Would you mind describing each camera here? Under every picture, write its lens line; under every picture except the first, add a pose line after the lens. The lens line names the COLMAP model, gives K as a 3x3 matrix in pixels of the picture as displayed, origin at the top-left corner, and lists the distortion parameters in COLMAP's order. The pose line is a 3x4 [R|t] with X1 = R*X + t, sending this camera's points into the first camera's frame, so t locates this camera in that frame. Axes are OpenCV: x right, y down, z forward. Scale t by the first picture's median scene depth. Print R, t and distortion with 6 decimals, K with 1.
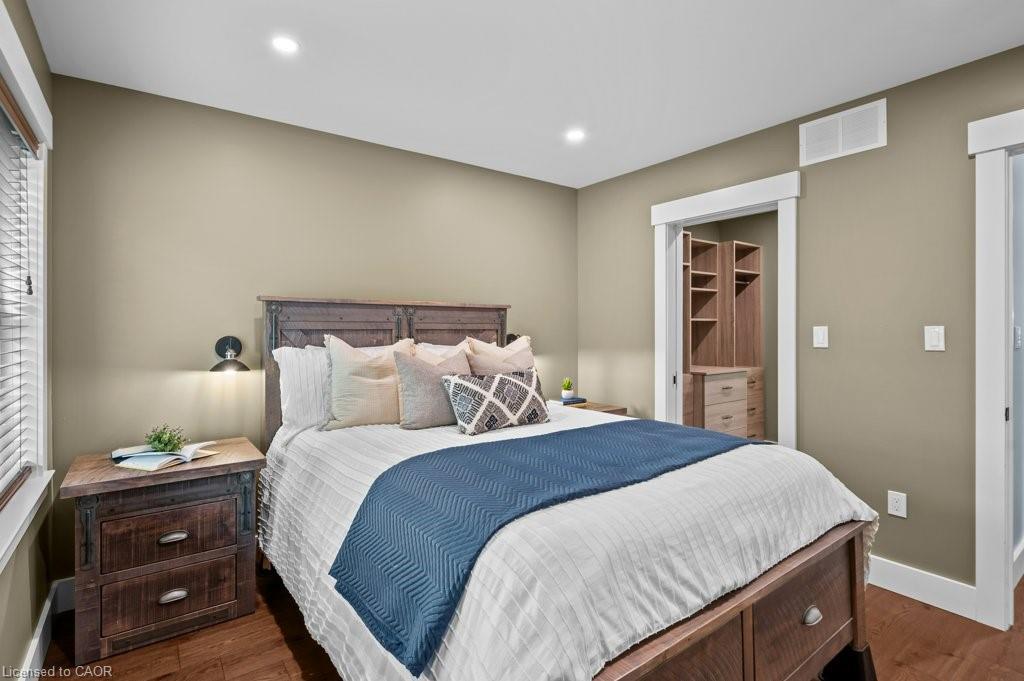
lens RADIAL K [[480.9, 0, 505.9], [0, 480.9, 328.3], [0, 0, 1]] dist [0.000024, 0.000036]
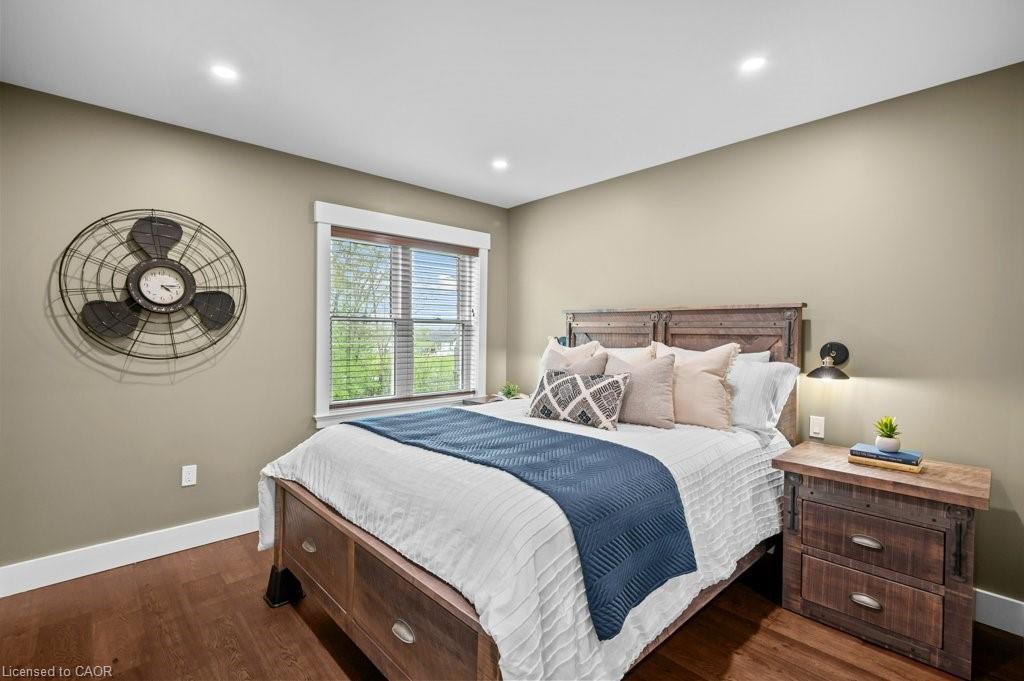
lens RADIAL K [[480.9, 0, 505.9], [0, 480.9, 328.3], [0, 0, 1]] dist [0.000024, 0.000036]
pose [[0.100695, -0.001676, -0.994916, 0.823968], [-0.006318, 0.999977, -0.002324, -0.005095], [0.994897, 0.006520, 0.100682, 0.558896]]
